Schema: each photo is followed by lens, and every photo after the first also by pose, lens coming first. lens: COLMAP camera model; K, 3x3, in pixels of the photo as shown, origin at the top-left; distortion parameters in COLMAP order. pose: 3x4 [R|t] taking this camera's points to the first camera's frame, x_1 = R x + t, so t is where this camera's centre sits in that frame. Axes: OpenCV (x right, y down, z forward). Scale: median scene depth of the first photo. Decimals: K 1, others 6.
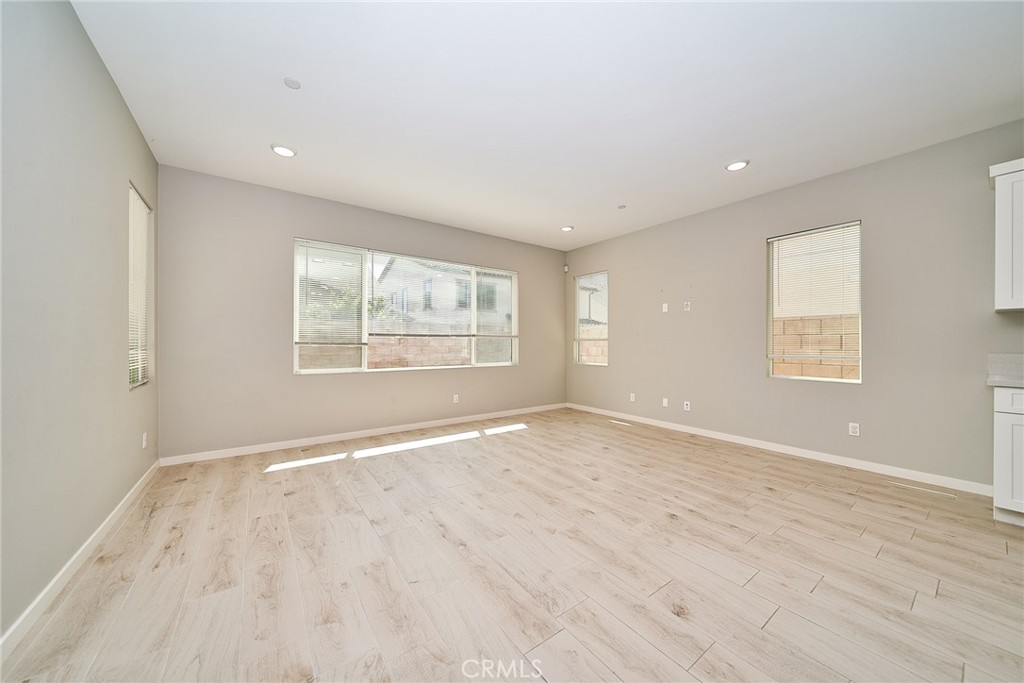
lens RADIAL K [[349.5, 0, 515.0], [0, 349.5, 340.8], [0, 0, 1]] dist [0.001526, -0.000666]
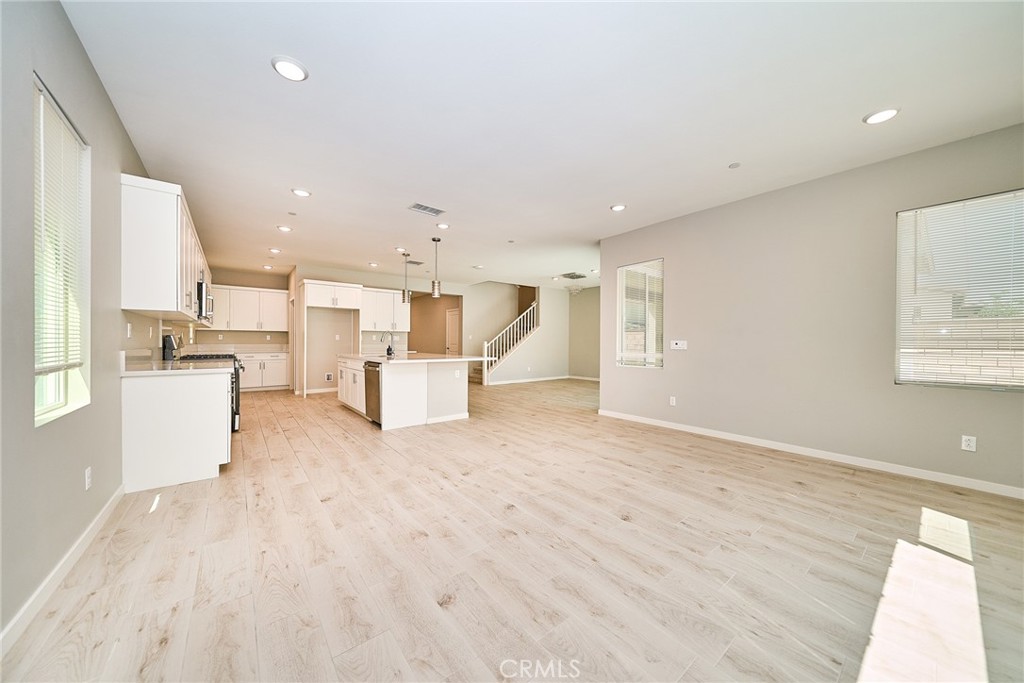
lens RADIAL K [[349.5, 0, 513.2], [0, 349.5, 342.2], [0, 0, 1]] dist [0.001526, -0.000666]
pose [[-0.999119, -0.005973, -0.041539, 0.254033], [-0.005746, 0.999968, -0.005595, 0.008570], [0.041571, -0.005352, -0.999121, 1.782789]]
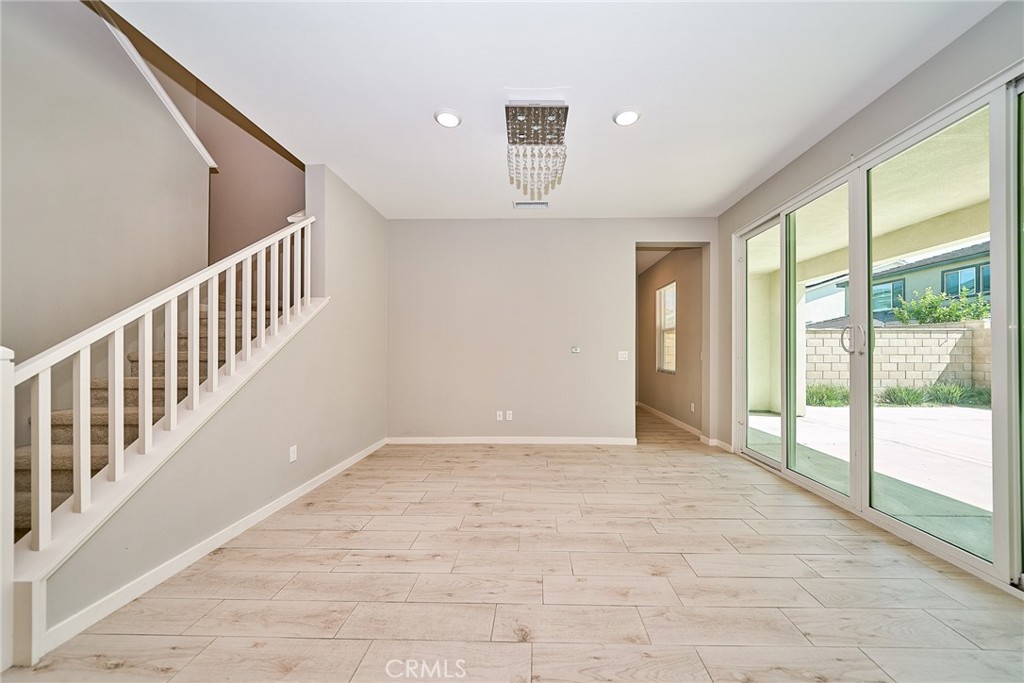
lens RADIAL K [[349.5, 0, 518.8], [0, 349.5, 350.7], [0, 0, 1]] dist [0.001526, -0.000666]
pose [[-0.619247, -0.001909, -0.785194, 0.306097], [0.006843, 0.999946, -0.007828, -0.002554], [0.785166, -0.010221, -0.619201, -0.493899]]
